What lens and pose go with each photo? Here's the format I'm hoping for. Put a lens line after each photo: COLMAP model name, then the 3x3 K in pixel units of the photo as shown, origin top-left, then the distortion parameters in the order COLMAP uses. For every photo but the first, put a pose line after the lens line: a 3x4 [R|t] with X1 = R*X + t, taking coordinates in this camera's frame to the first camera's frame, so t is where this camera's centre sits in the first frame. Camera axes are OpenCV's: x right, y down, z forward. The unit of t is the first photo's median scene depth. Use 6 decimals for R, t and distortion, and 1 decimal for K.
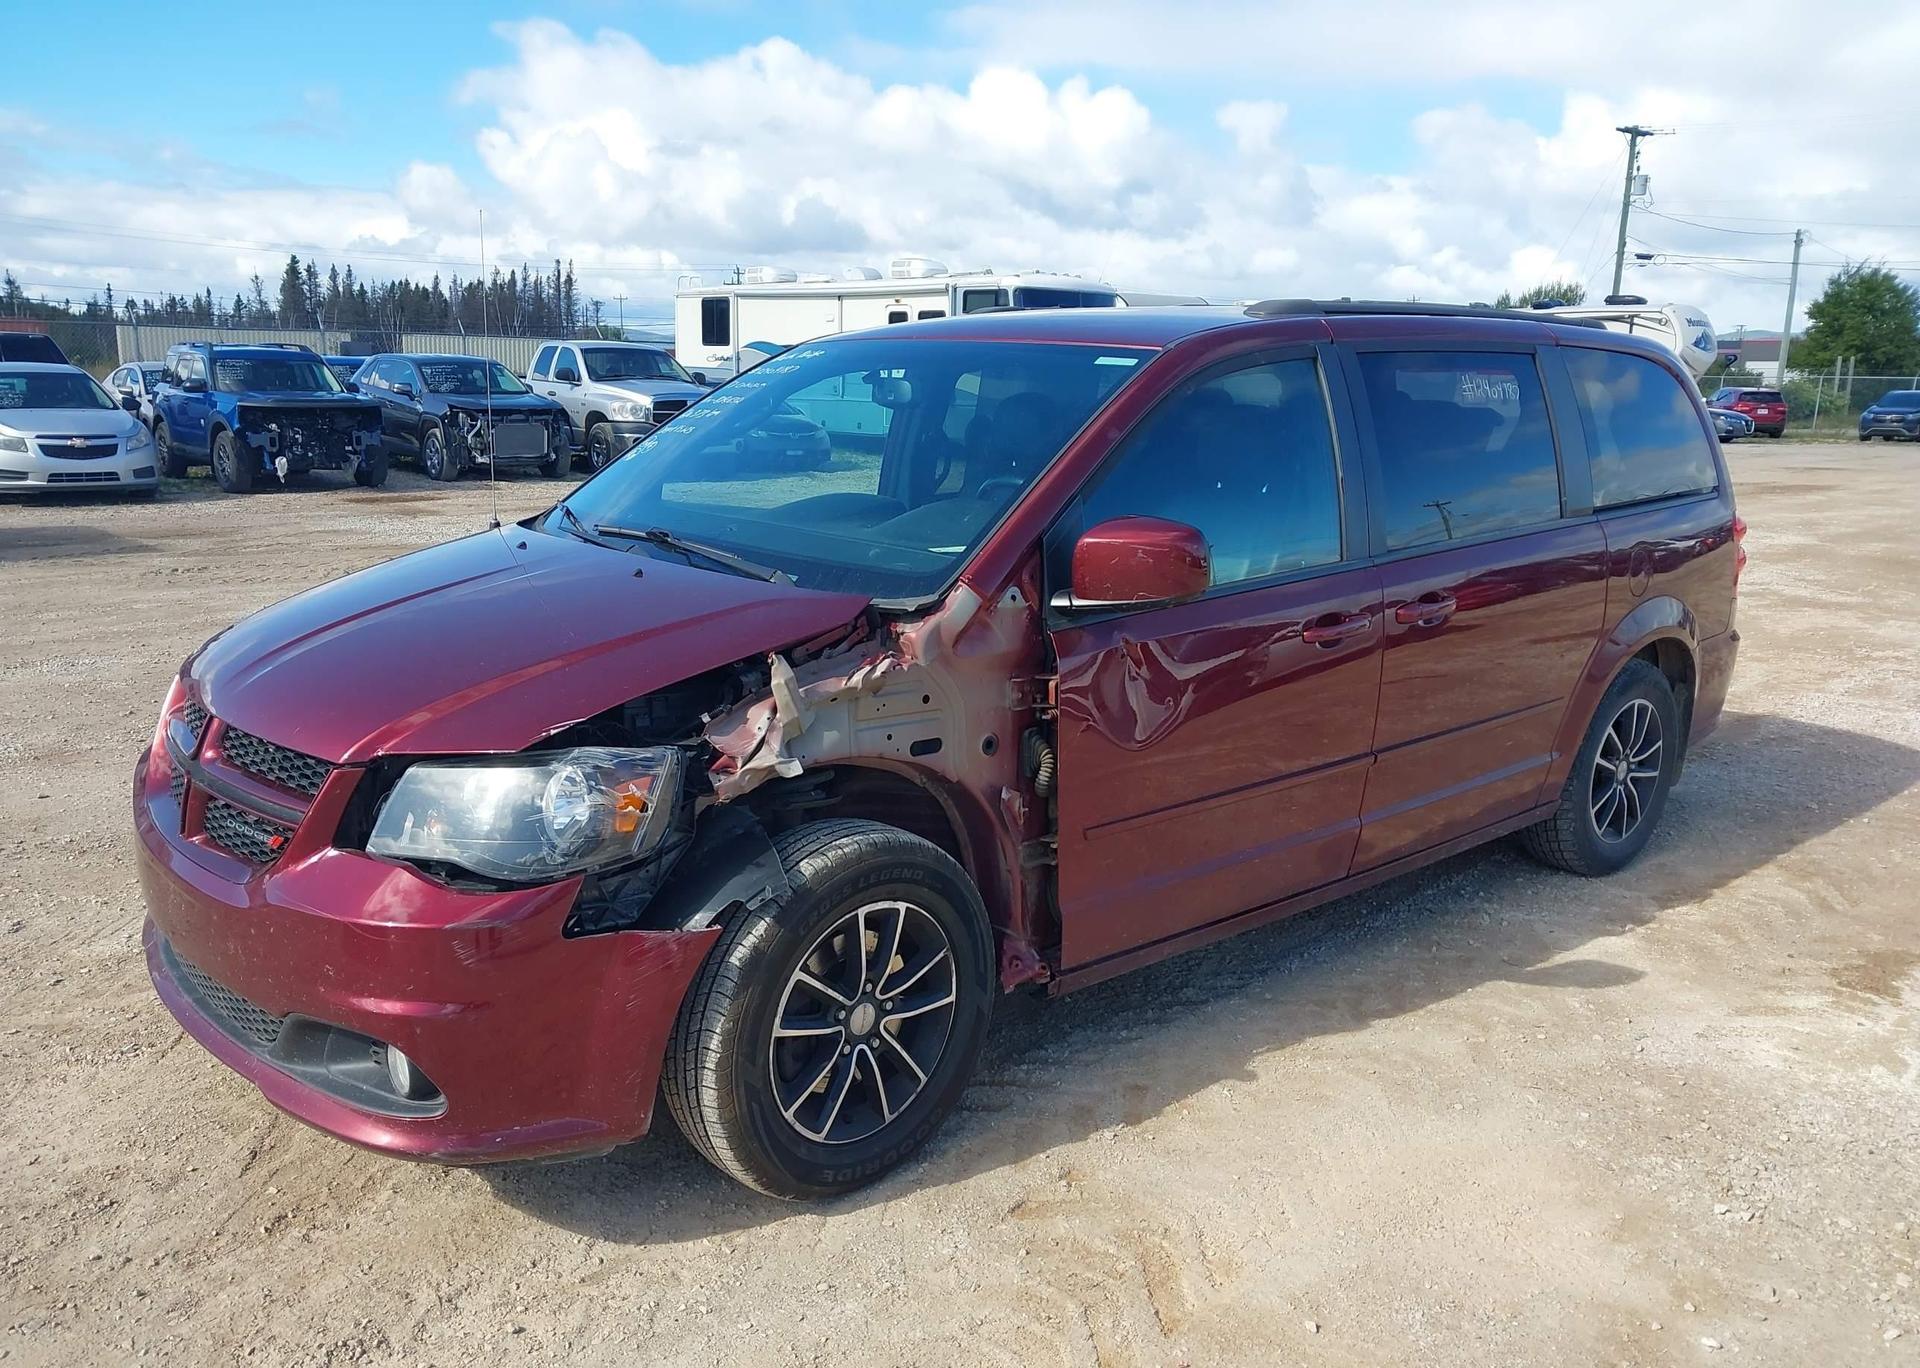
lens RADIAL K [[1508.6, 0, 922.1], [0, 1508.6, 703.3], [0, 0, 1]] dist [0.036347, -0.037908]
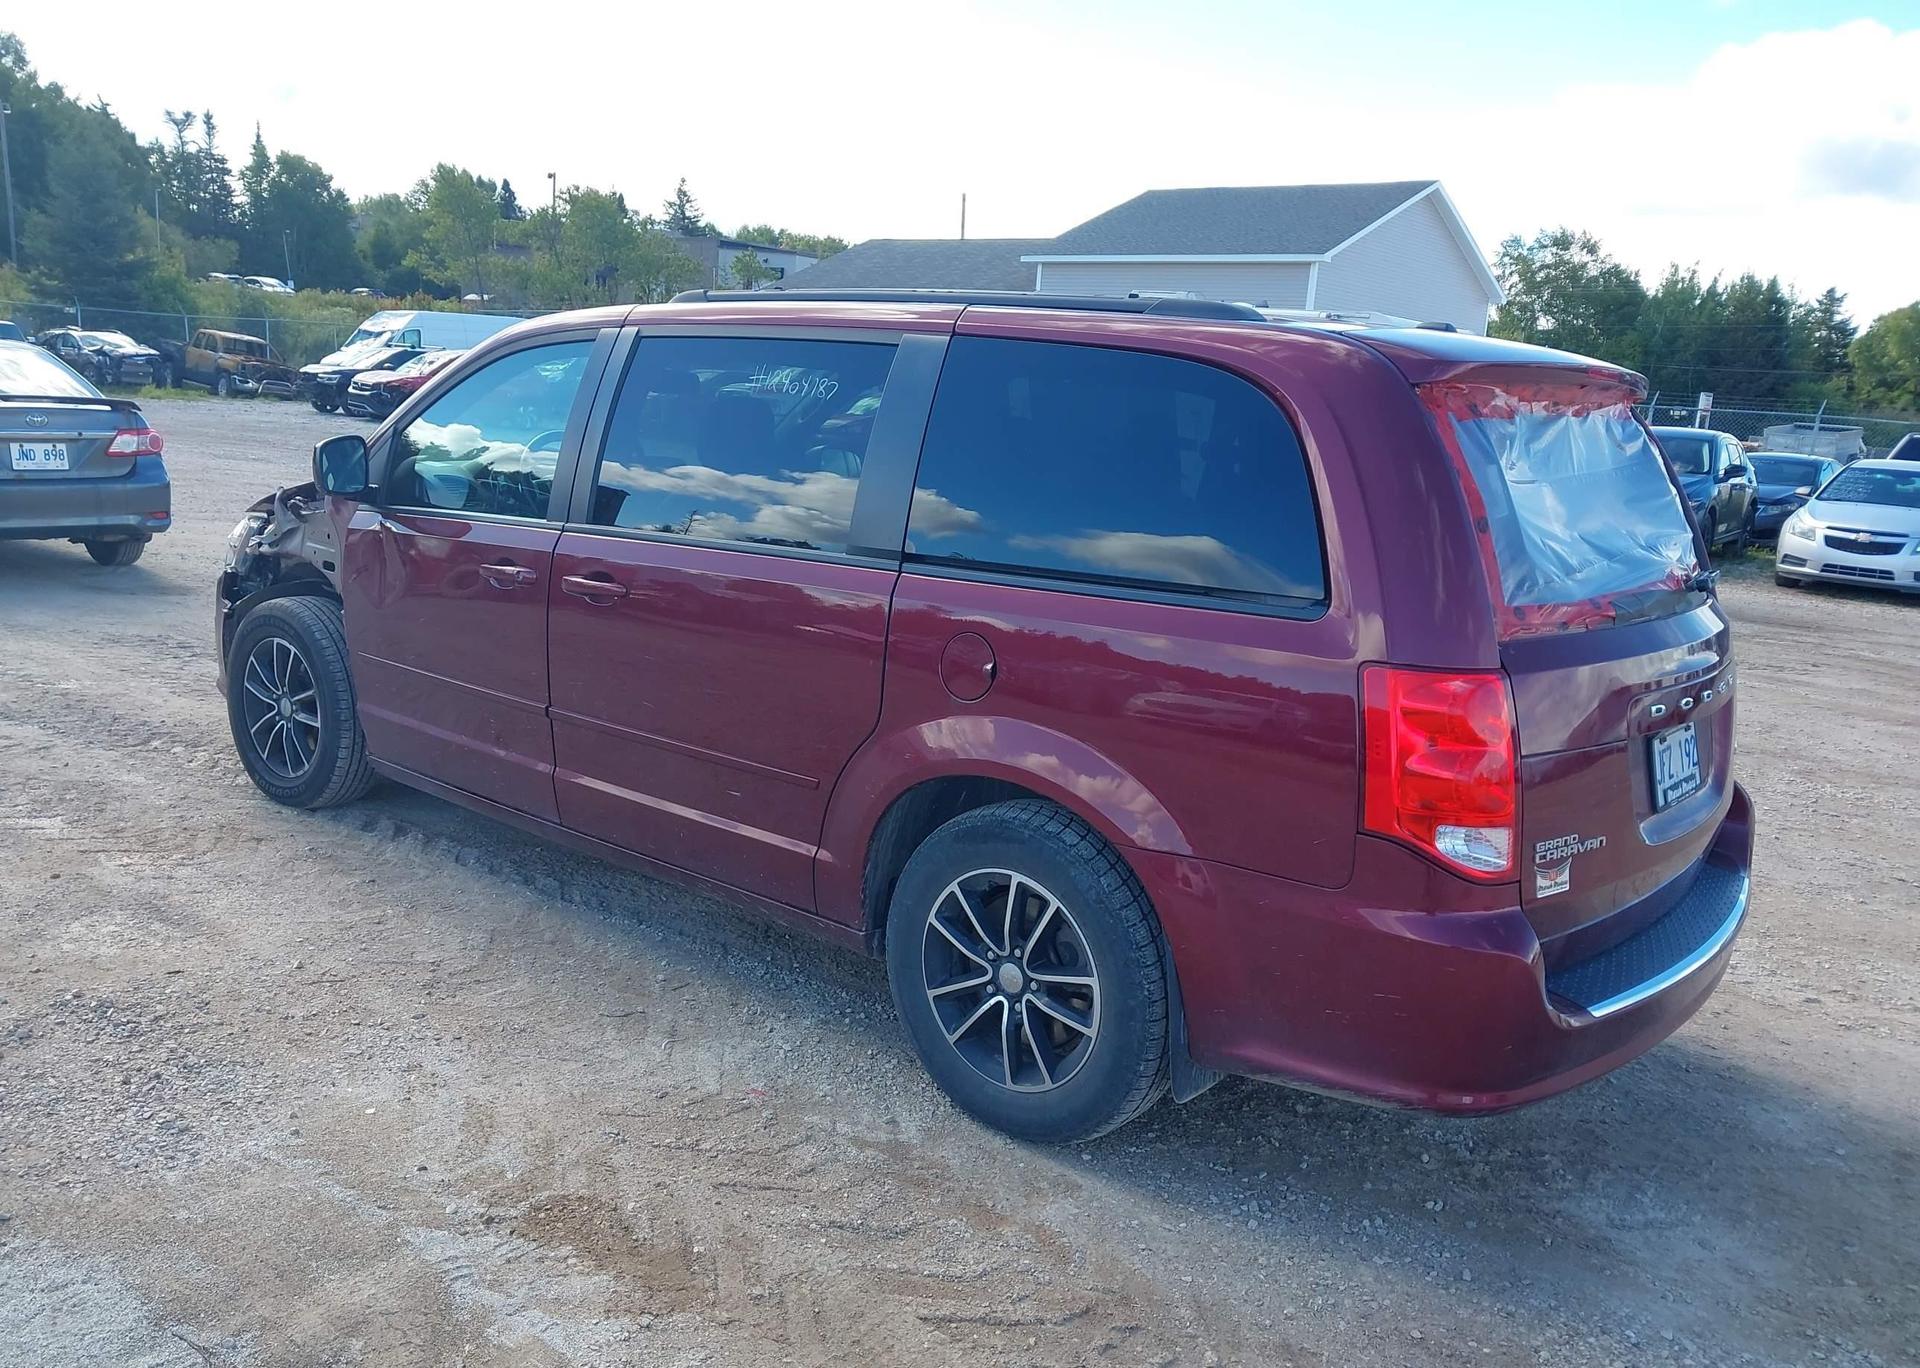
lens RADIAL K [[1508.6, 0, 944.8], [0, 1508.6, 685.0], [0, 0, 1]] dist [0.036347, -0.037908]
pose [[0.171426, 0.187440, -0.967202, 1.289624], [-0.277374, 0.951205, 0.135179, -0.190073], [0.945345, 0.245103, 0.215052, 0.970700]]
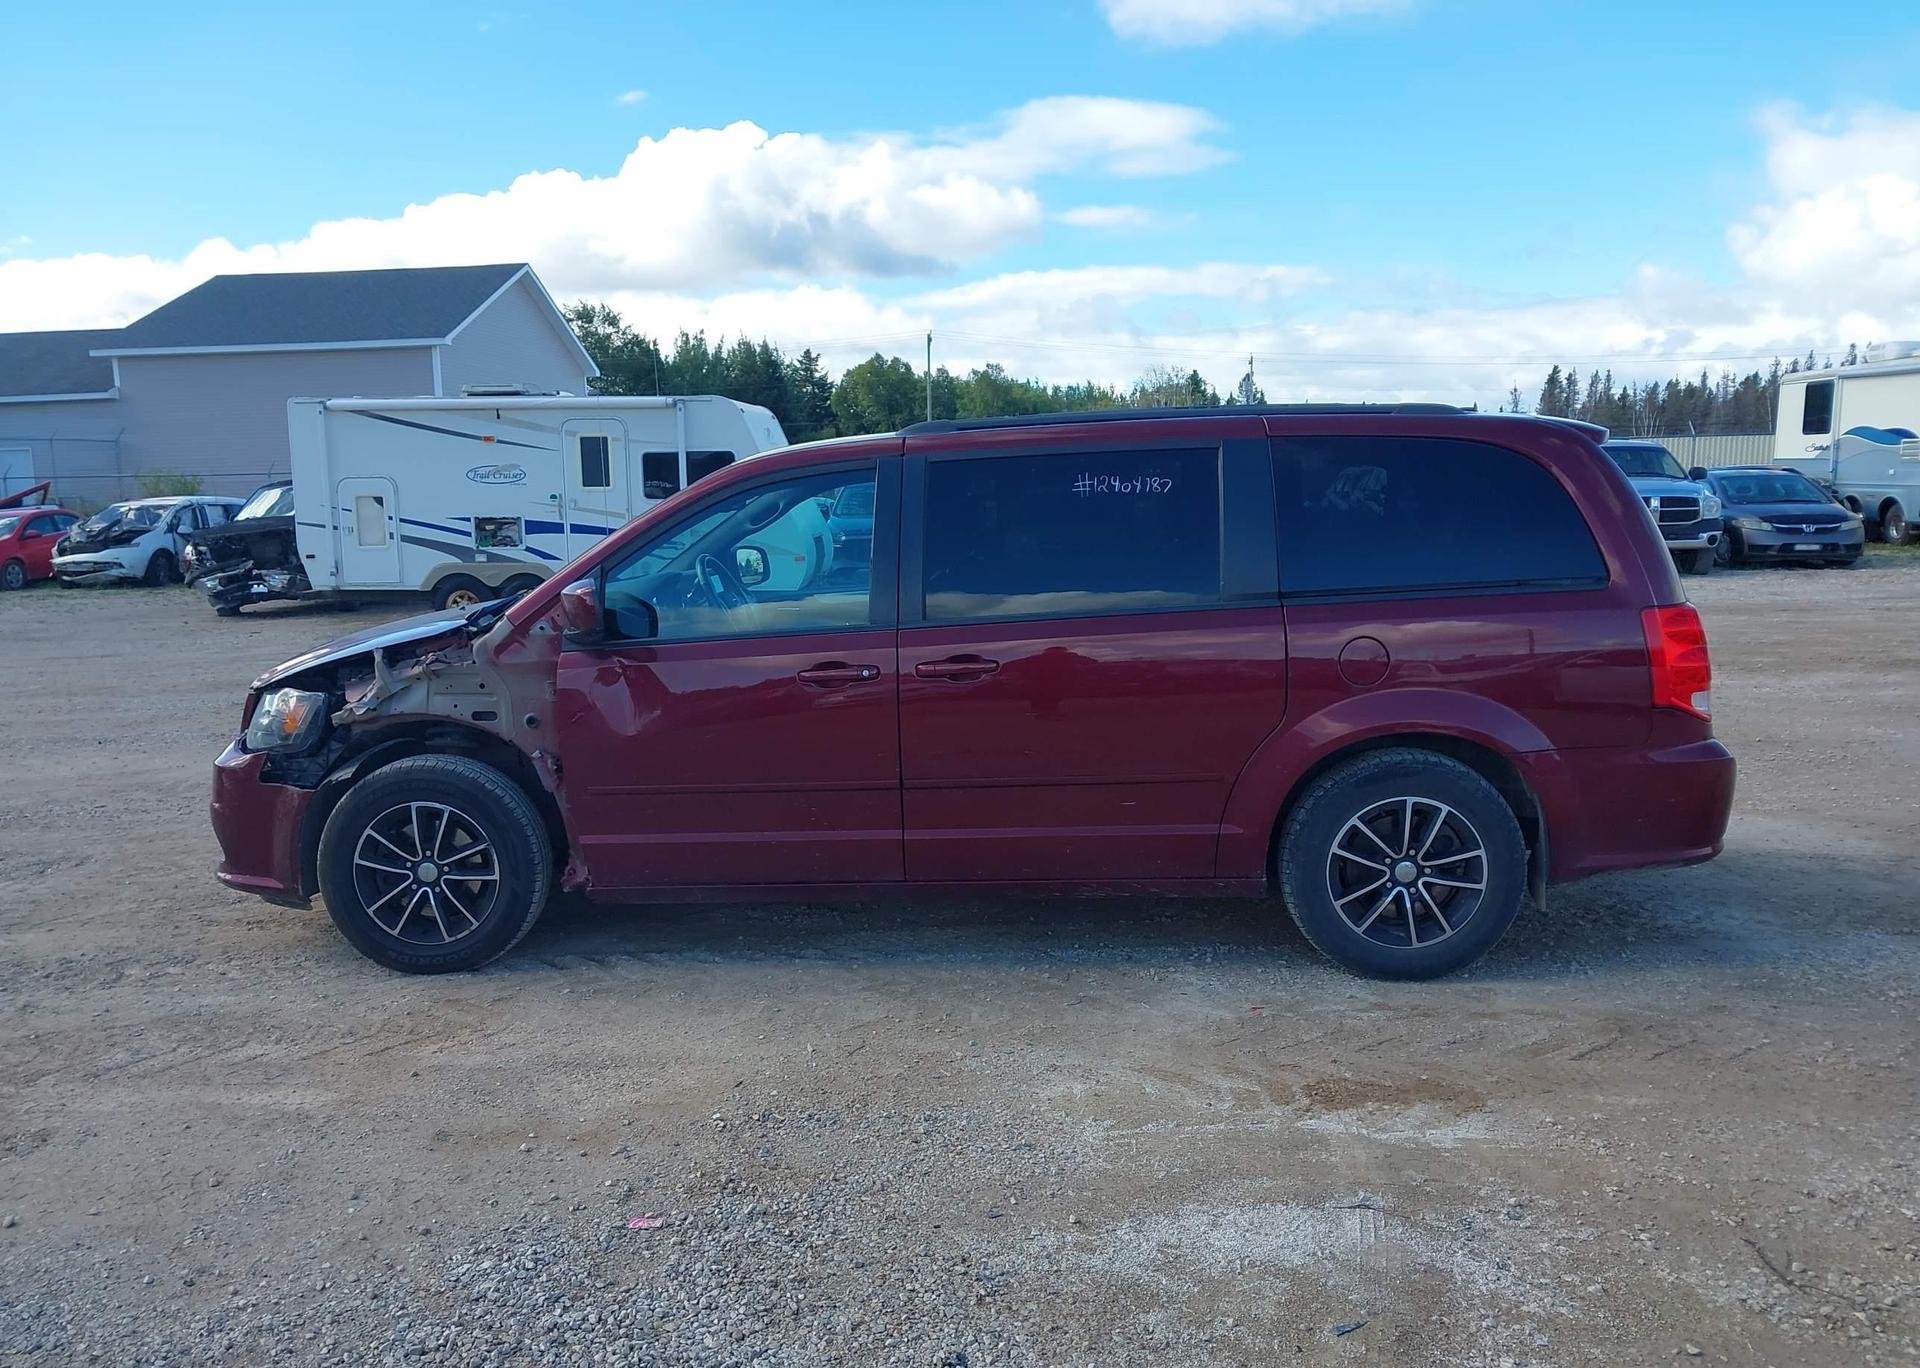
lens RADIAL K [[1508.6, 0, 939.5], [0, 1508.6, 672.7], [0, 0, 1]] dist [0.036347, -0.037908]
pose [[0.703055, 0.057900, -0.708774, 1.115273], [-0.119156, 0.992181, -0.037143, -0.011305], [0.701081, 0.110568, 0.704457, 0.137596]]
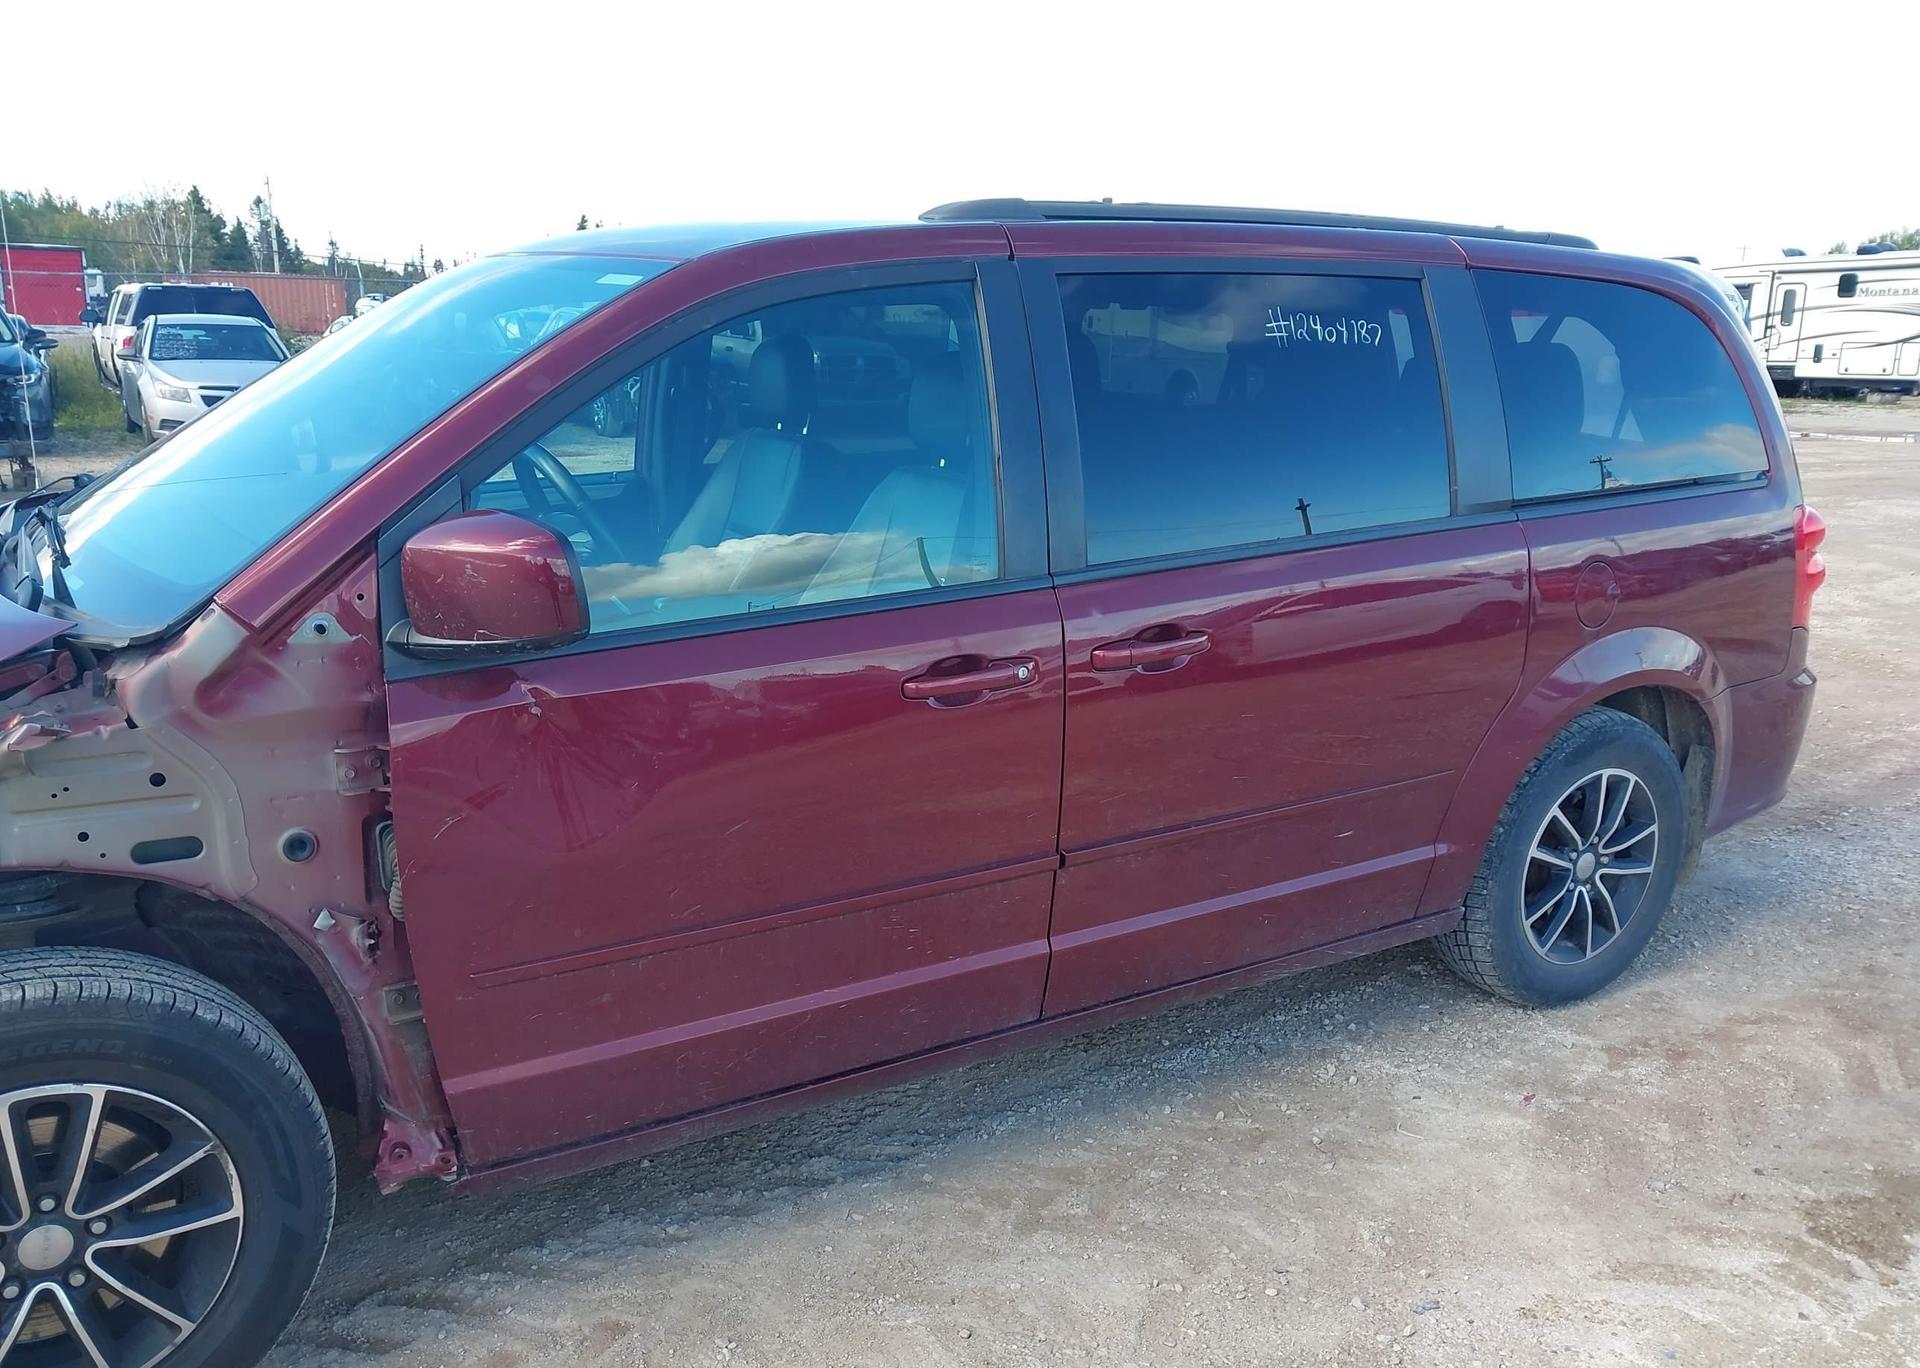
lens RADIAL K [[1508.6, 0, 933.6], [0, 1508.6, 703.5], [0, 0, 1]] dist [0.036347, -0.037908]
pose [[0.984836, 0.042876, -0.168108, 0.332247], [-0.038347, 0.998811, 0.030099, -0.051302], [0.169198, -0.023196, 0.985309, 0.290705]]
